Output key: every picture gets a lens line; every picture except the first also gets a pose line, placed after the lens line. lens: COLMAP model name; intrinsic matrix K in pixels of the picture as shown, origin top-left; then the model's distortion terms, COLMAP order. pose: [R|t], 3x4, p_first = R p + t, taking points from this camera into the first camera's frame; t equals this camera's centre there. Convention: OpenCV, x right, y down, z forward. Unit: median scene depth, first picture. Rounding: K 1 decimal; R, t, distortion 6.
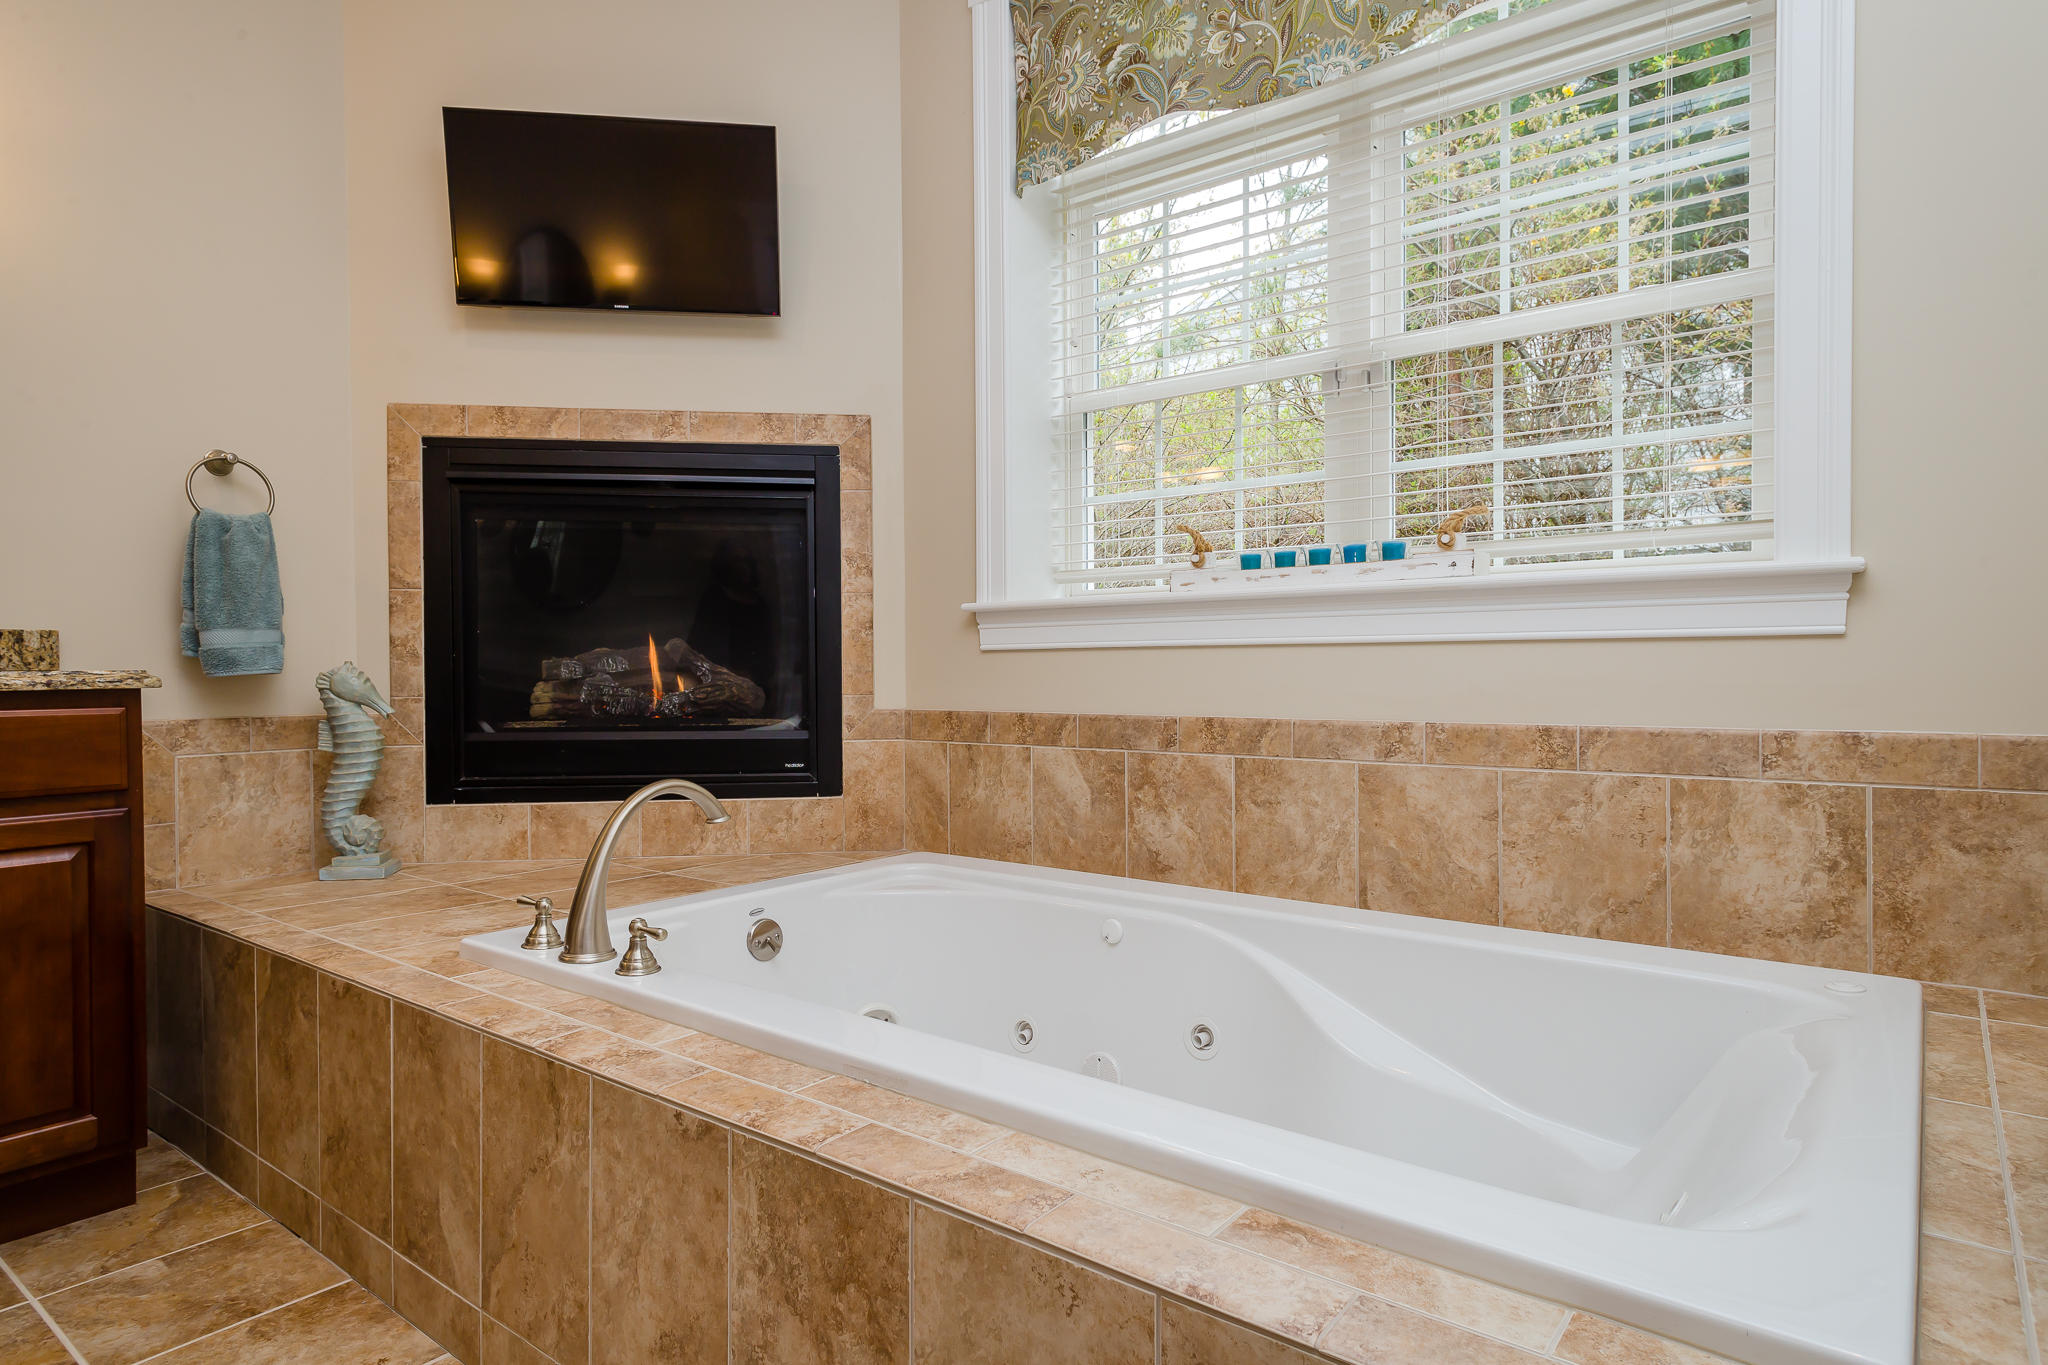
lens RADIAL K [[1156.2, 0, 1025.9], [0, 1156.2, 686.5], [0, 0, 1]] dist [0.021876, -0.001187]
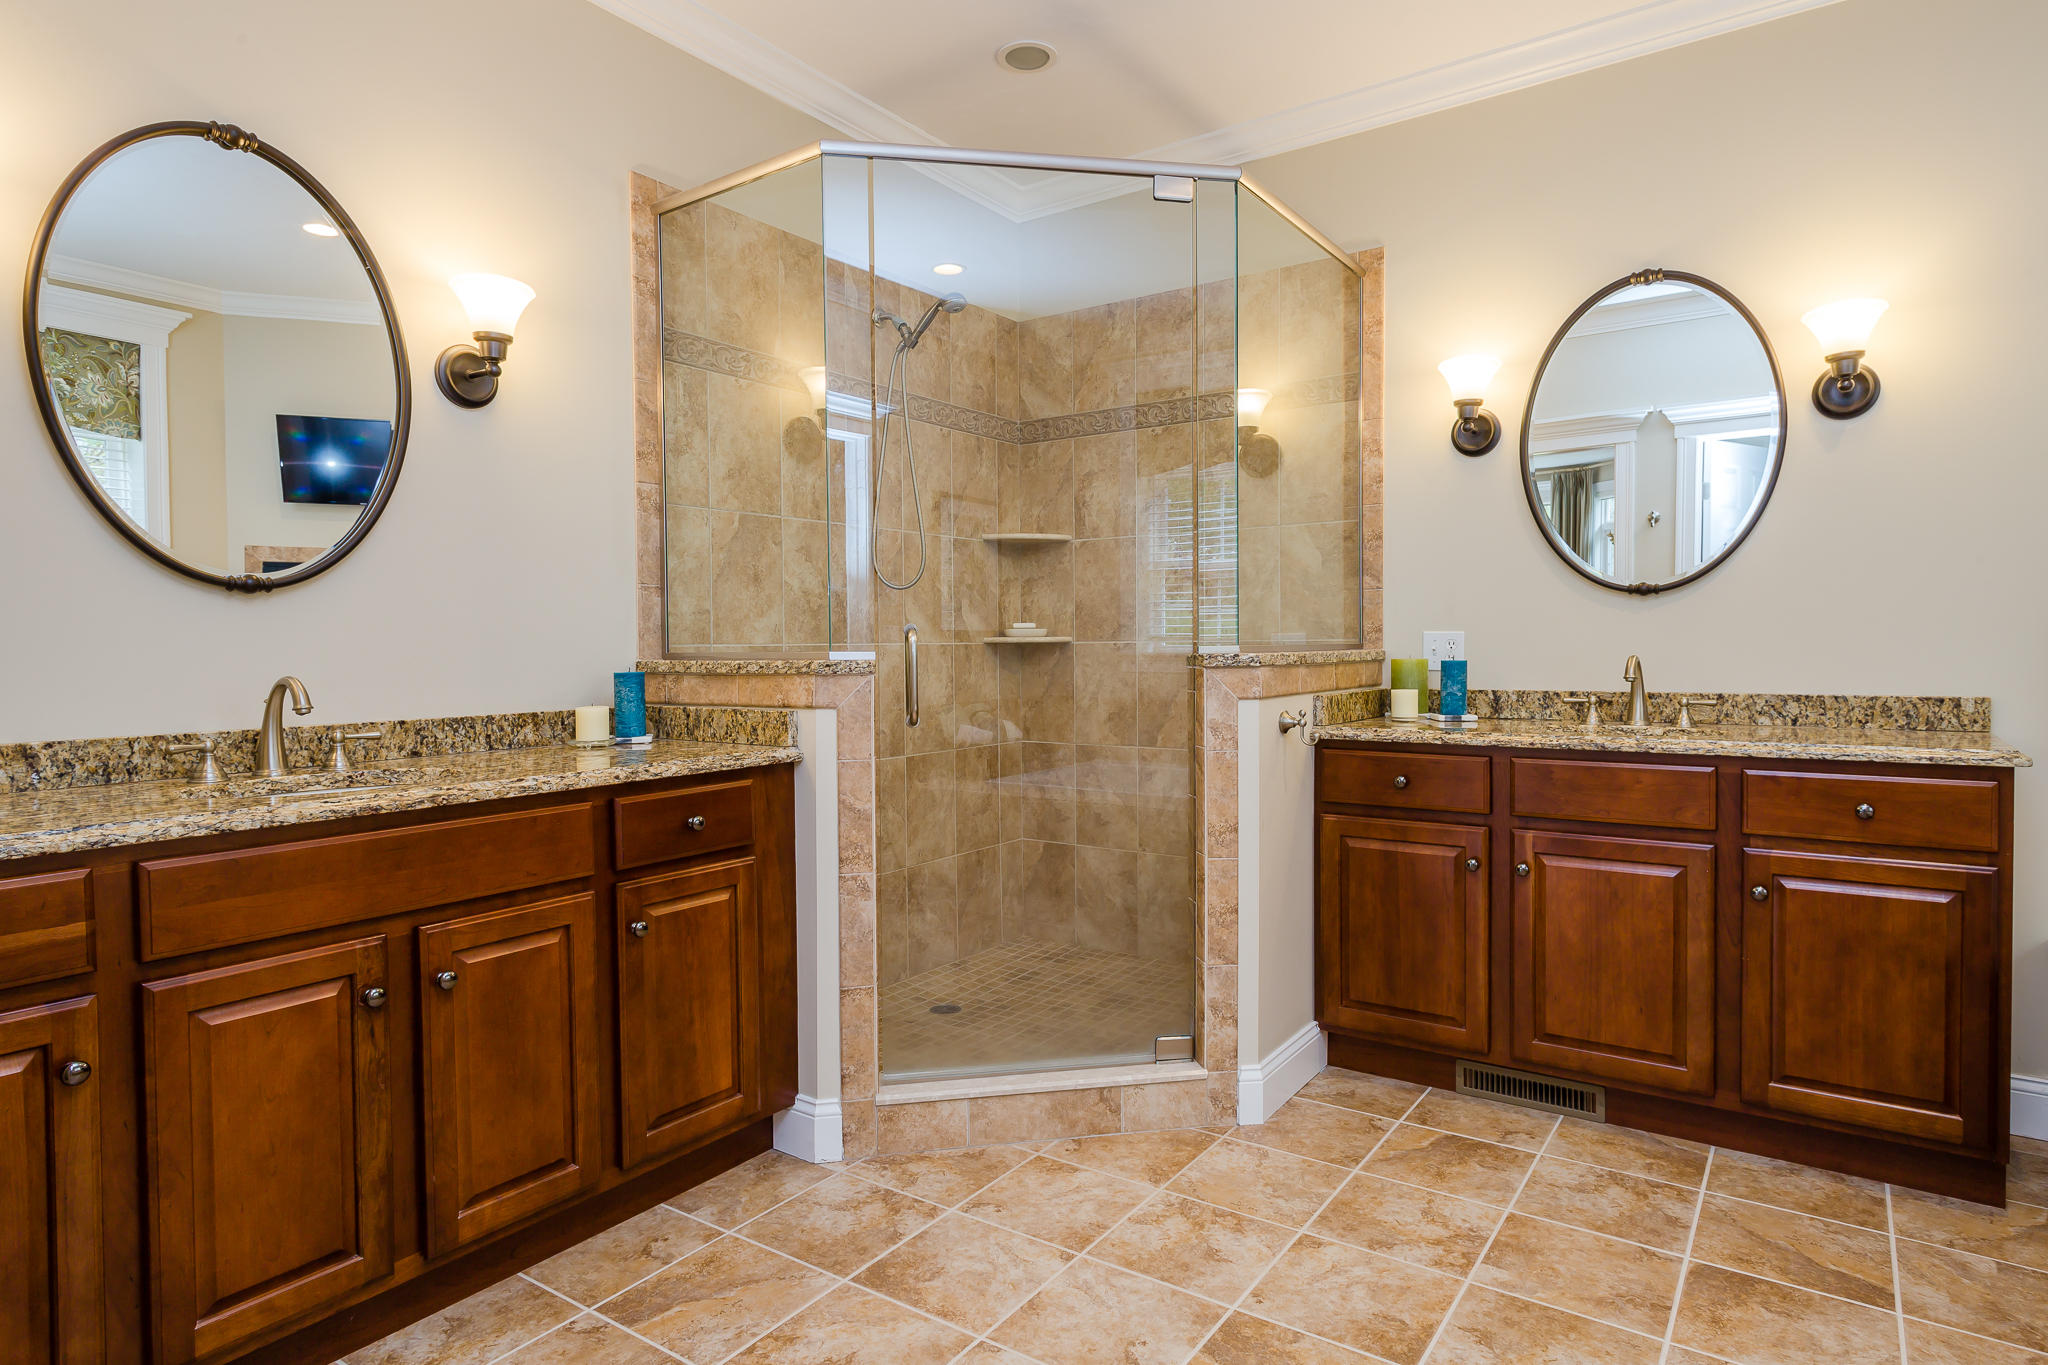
lens RADIAL K [[1156.2, 0, 1025.7], [0, 1156.2, 678.3], [0, 0, 1]] dist [0.021876, -0.001187]
pose [[0.054818, 0.035896, -0.997851, 0.348296], [-0.004043, 0.999353, 0.035728, -0.126921], [0.998488, 0.002076, 0.054927, -0.029238]]
